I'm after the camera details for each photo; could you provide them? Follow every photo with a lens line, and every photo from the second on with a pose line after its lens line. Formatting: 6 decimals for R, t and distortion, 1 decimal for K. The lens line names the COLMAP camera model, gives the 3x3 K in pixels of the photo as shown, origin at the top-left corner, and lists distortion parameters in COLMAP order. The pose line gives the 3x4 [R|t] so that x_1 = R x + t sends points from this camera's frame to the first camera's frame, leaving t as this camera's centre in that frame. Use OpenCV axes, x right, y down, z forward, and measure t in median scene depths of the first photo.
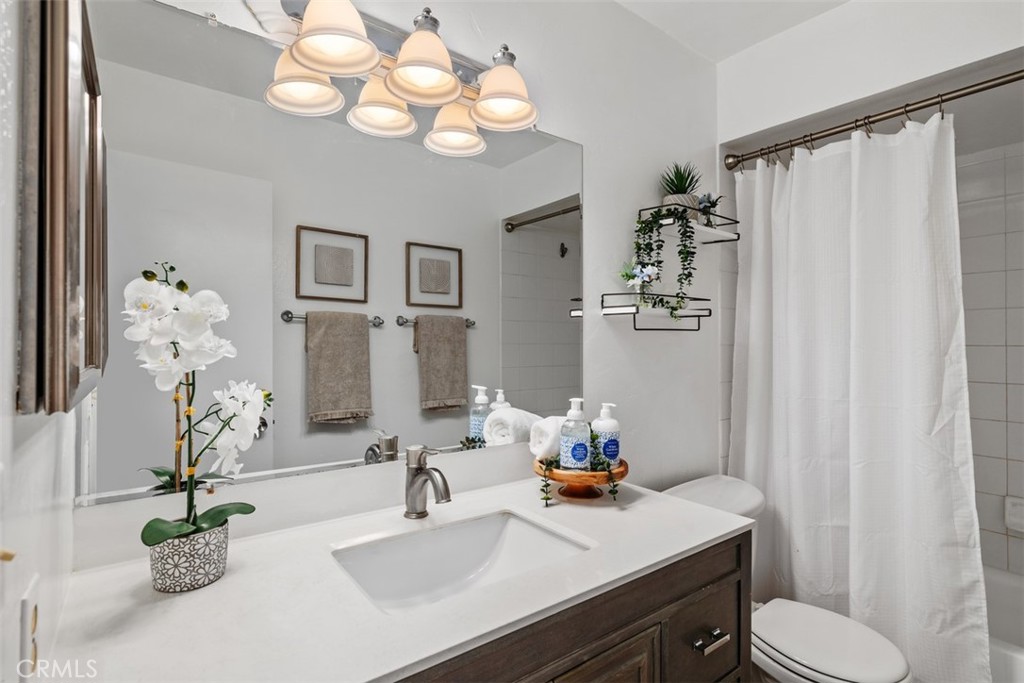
lens RADIAL K [[499.4, 0, 510.6], [0, 499.4, 341.6], [0, 0, 1]] dist [-0.003484, 0.000688]
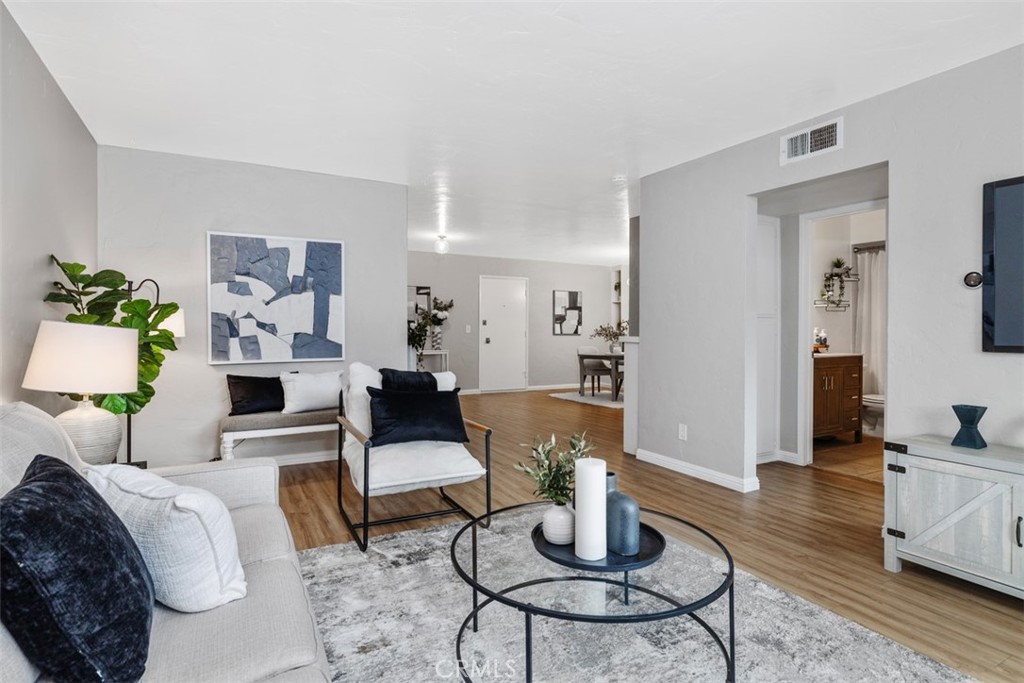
lens RADIAL K [[525.0, 0, 514.3], [0, 525.0, 331.9], [0, 0, 1]] dist [0.000070, -0.000214]
pose [[0.990448, 0.002475, -0.137862, -1.267780], [-0.001996, 0.999991, 0.003609, 0.102178], [0.137870, -0.003299, 0.990445, -2.641486]]
